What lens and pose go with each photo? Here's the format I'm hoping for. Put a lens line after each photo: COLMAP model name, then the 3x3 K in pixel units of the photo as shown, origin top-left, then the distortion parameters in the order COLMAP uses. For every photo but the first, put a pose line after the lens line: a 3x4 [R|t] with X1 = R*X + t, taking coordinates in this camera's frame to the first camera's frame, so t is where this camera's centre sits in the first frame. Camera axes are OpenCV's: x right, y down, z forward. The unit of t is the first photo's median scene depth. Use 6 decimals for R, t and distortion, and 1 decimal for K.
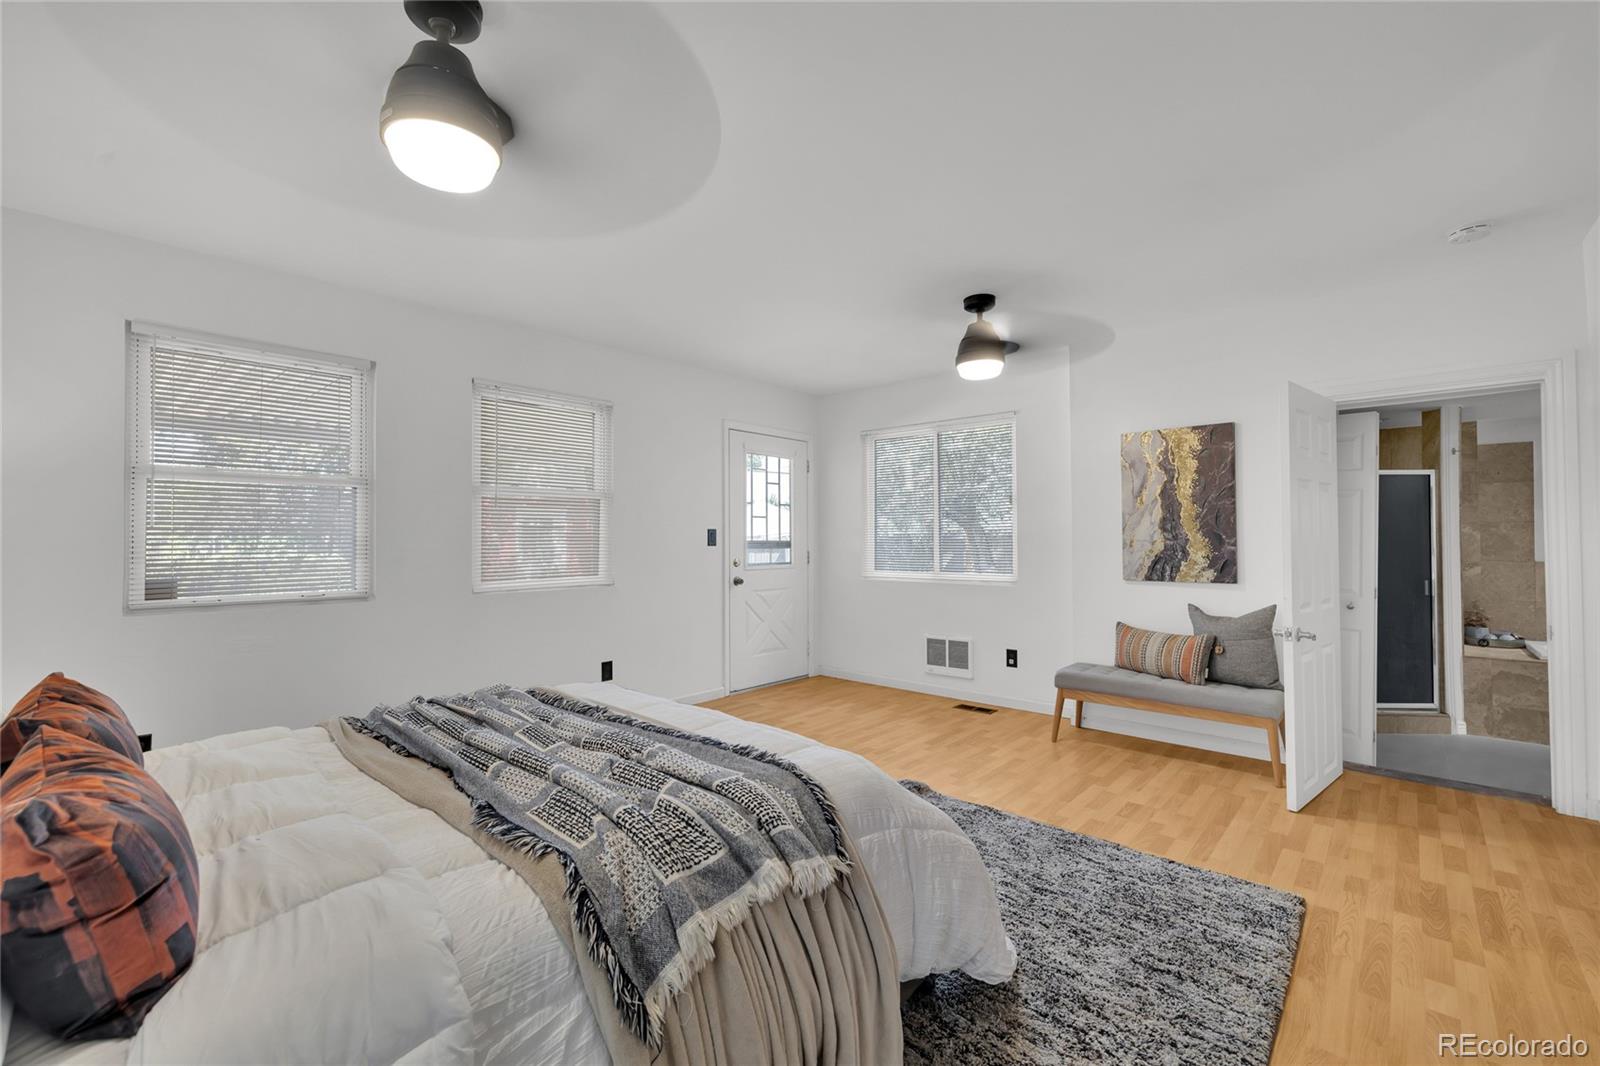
lens RADIAL K [[673.4, 0, 800.0], [0, 673.4, 530.2], [0, 0, 1]] dist [-0.002838, 0.000689]
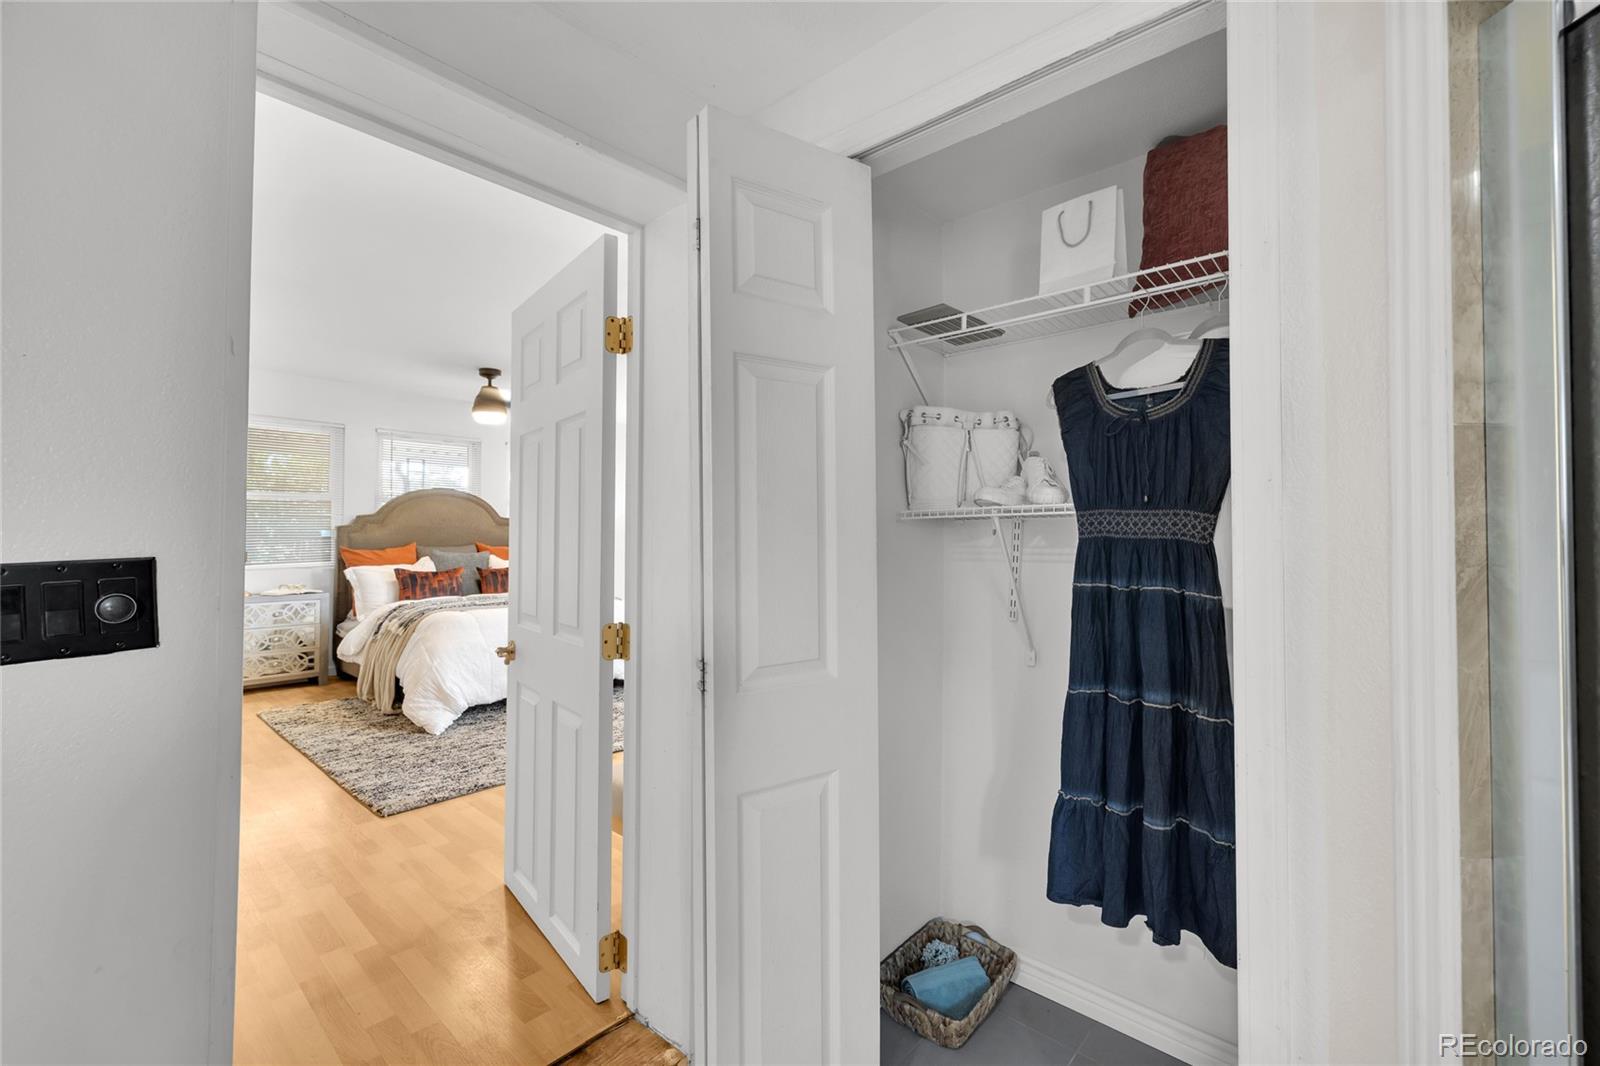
lens RADIAL K [[673.4, 0, 791.2], [0, 673.4, 524.0], [0, 0, 1]] dist [-0.002838, 0.000689]
pose [[-0.000211, -0.011840, -0.999930, 1.623890], [0.013449, 0.999839, -0.011841, 0.028104], [0.999910, -0.013450, -0.000052, 1.432460]]
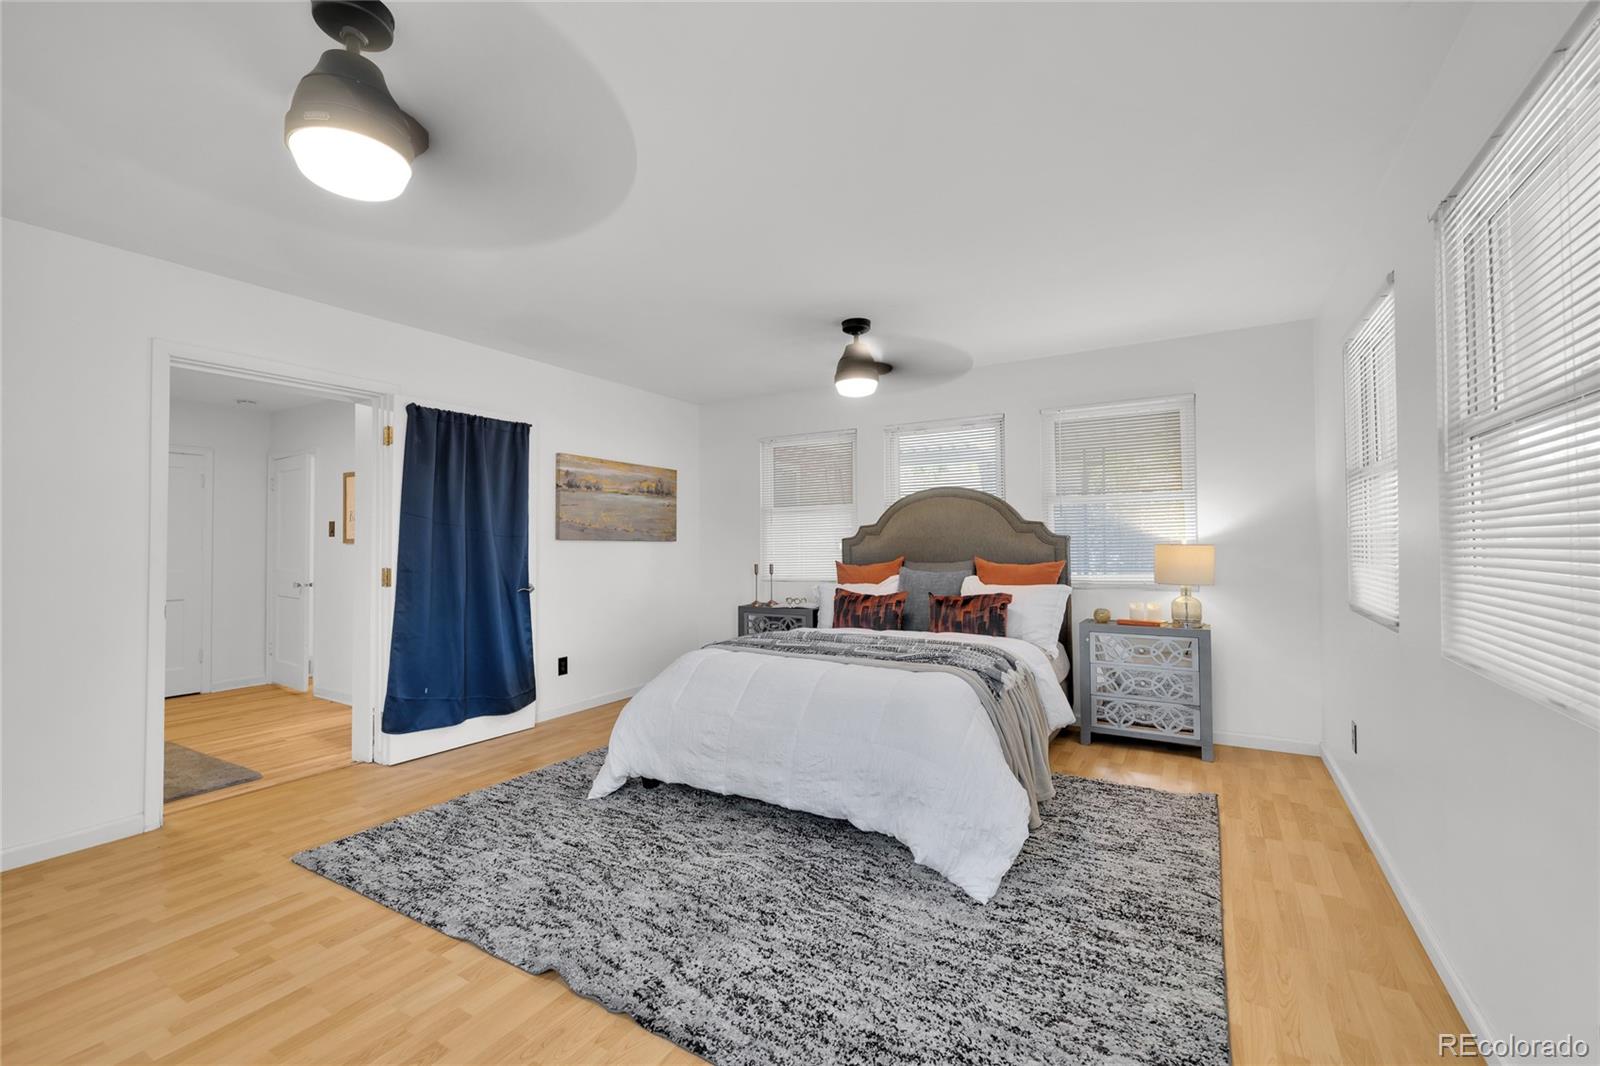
lens RADIAL K [[673.4, 0, 791.8], [0, 673.4, 528.4], [0, 0, 1]] dist [-0.002838, 0.000689]
pose [[-0.981048, 0.009745, -0.193520, 0.097031], [0.016430, 0.999321, -0.032966, 0.024442], [0.193067, -0.035521, -0.980542, 1.894888]]
